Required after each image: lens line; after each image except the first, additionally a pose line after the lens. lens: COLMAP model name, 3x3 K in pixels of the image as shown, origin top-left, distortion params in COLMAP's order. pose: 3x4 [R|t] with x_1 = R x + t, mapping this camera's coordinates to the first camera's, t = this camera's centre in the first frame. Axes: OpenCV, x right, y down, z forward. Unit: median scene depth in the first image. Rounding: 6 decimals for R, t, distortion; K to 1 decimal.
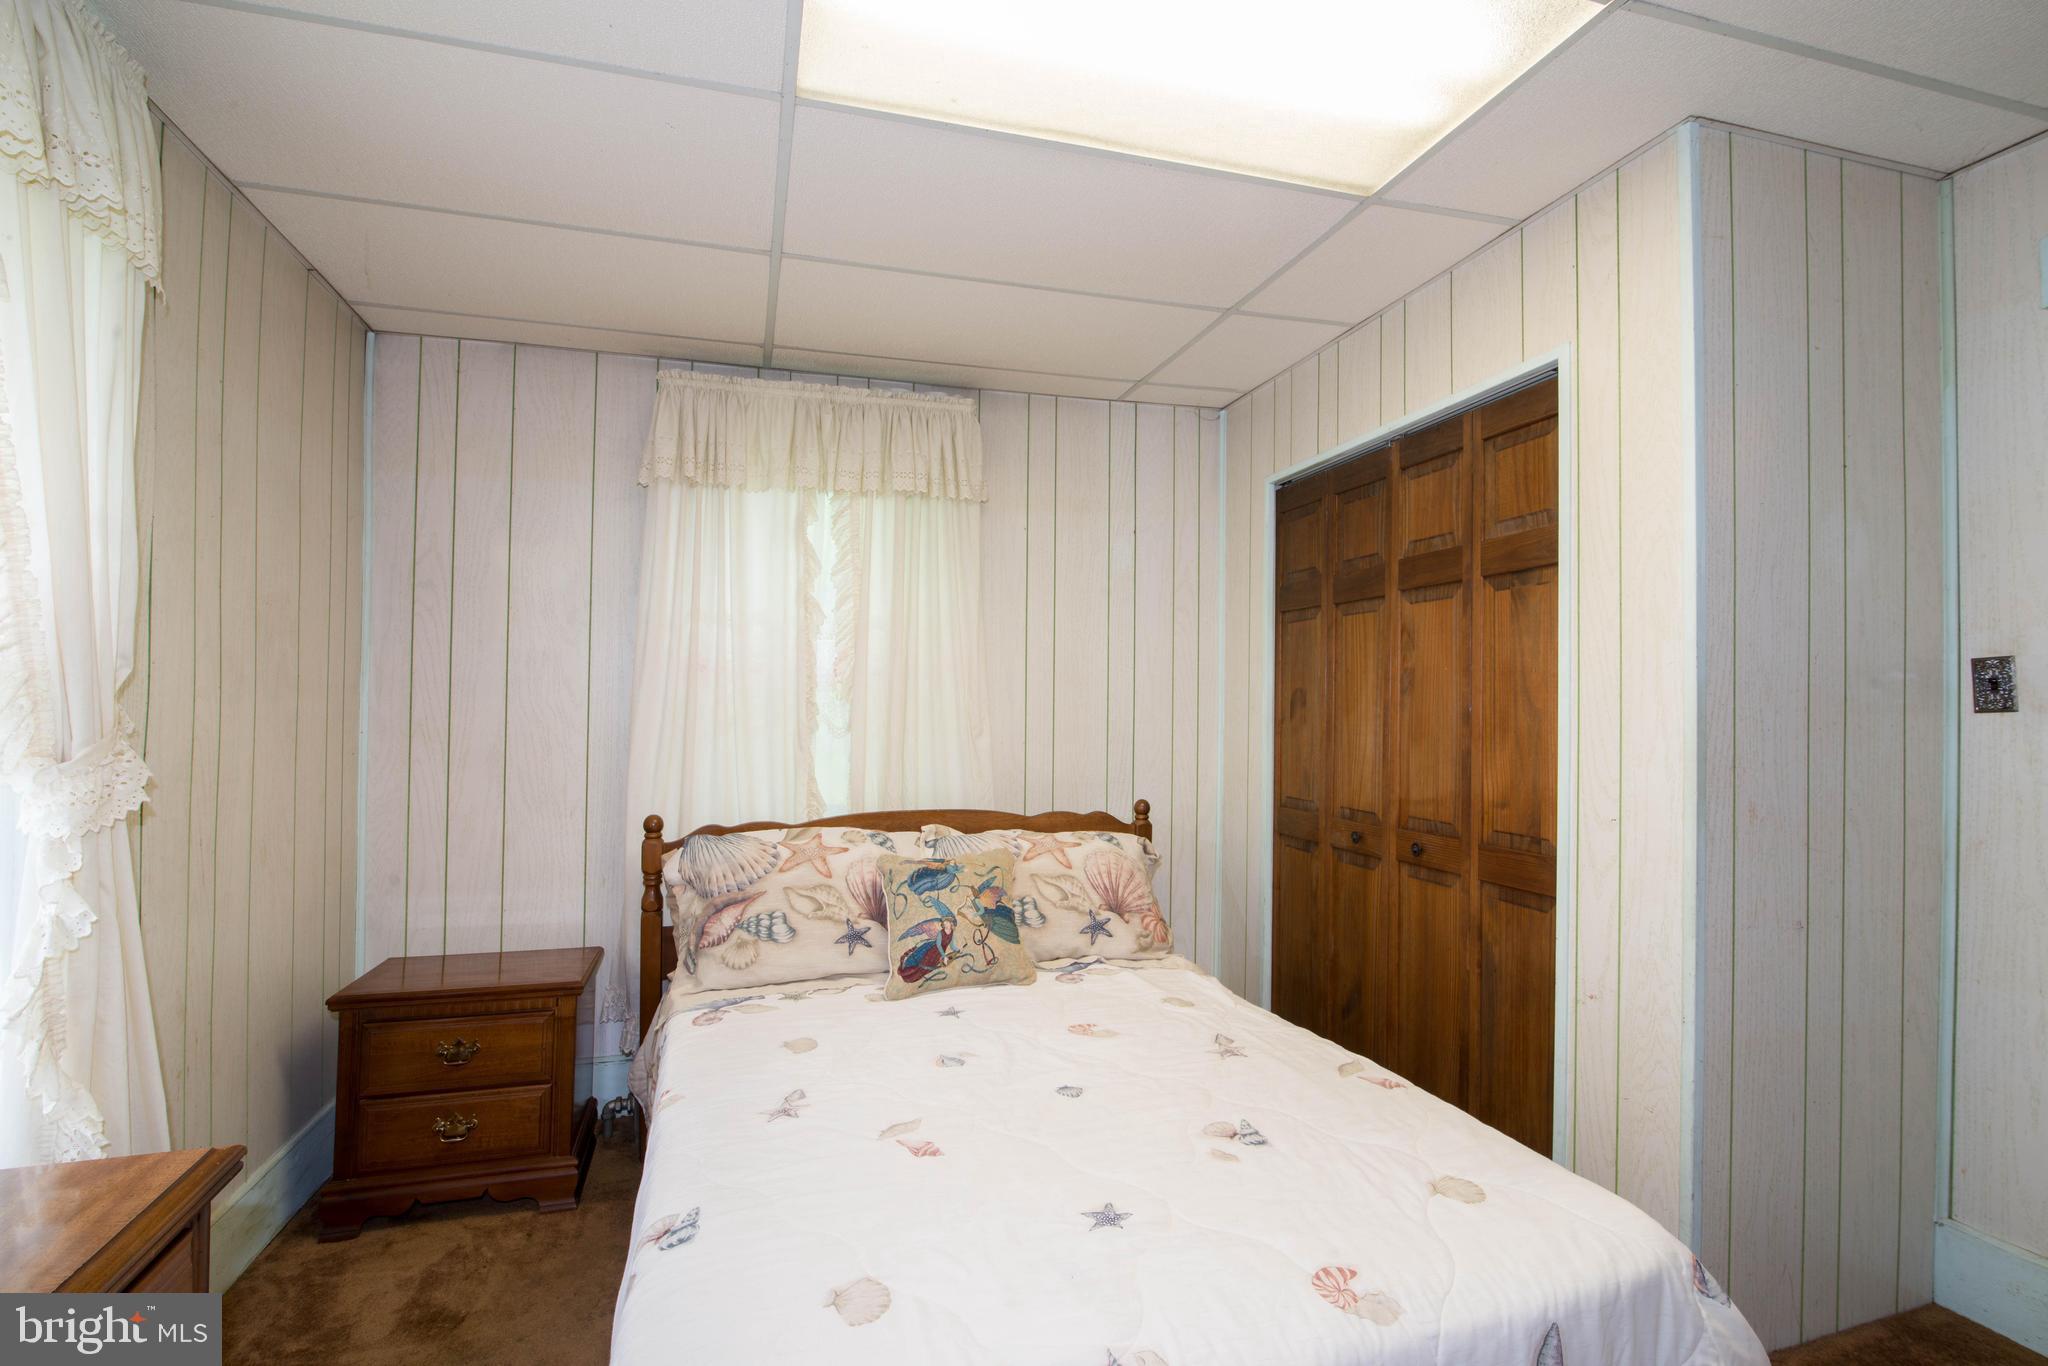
lens RADIAL K [[934.0, 0, 1033.6], [0, 934.0, 685.4], [0, 0, 1]] dist [-0.018015, 0.001030]
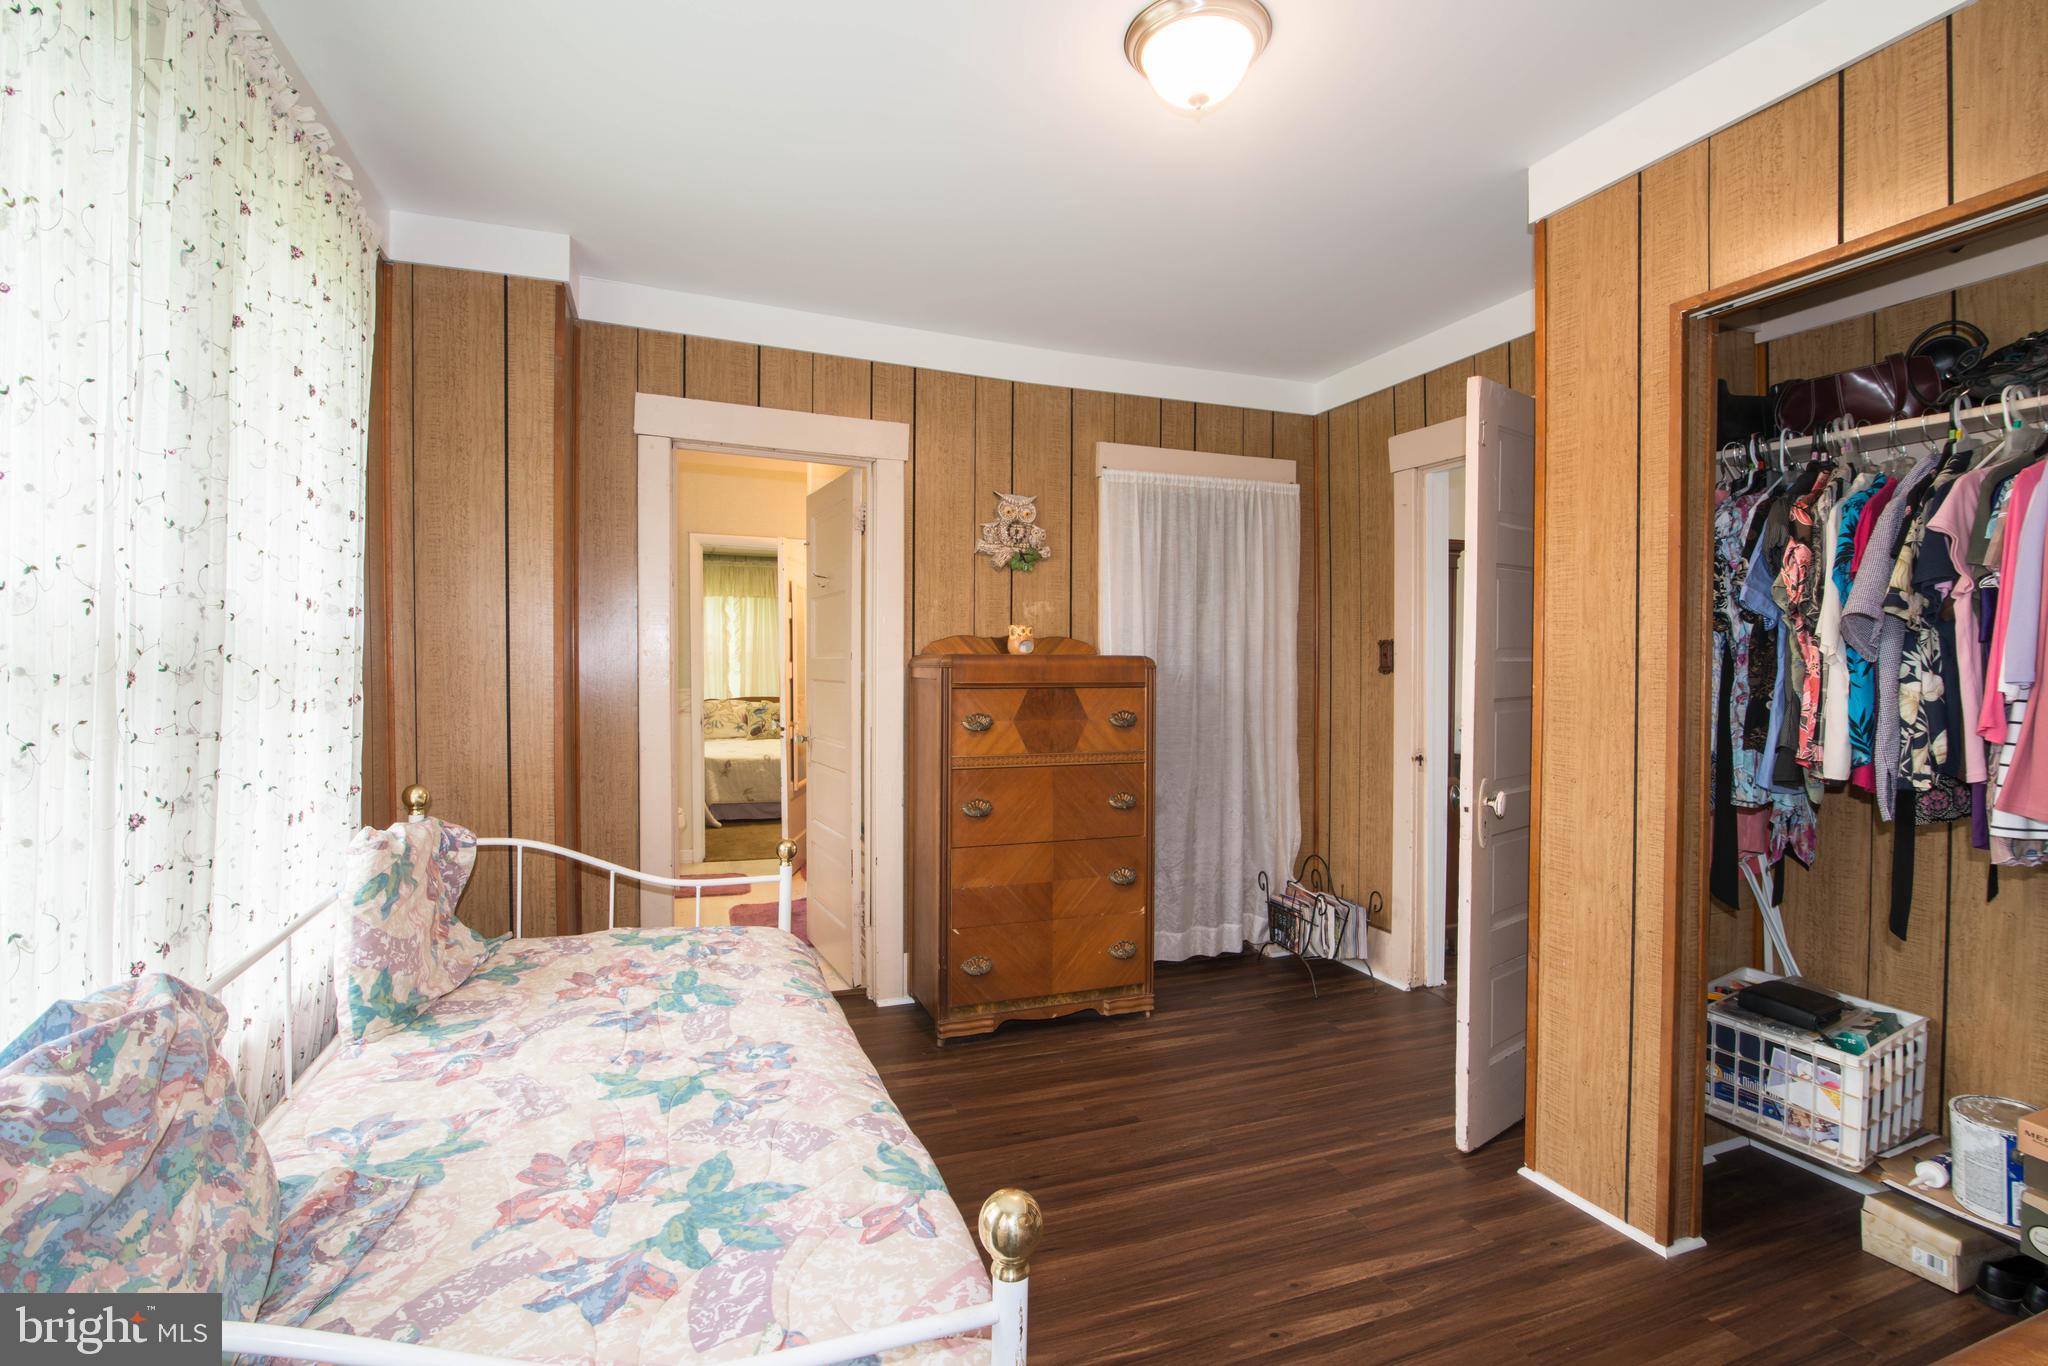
lens RADIAL K [[934.0, 0, 1022.2], [0, 934.0, 670.6], [0, 0, 1]] dist [-0.018015, 0.001030]
pose [[0.998323, -0.005409, 0.057630, 0.572713], [0.003433, 0.999405, 0.034327, -0.062261], [-0.057781, -0.034072, 0.997748, -2.197500]]
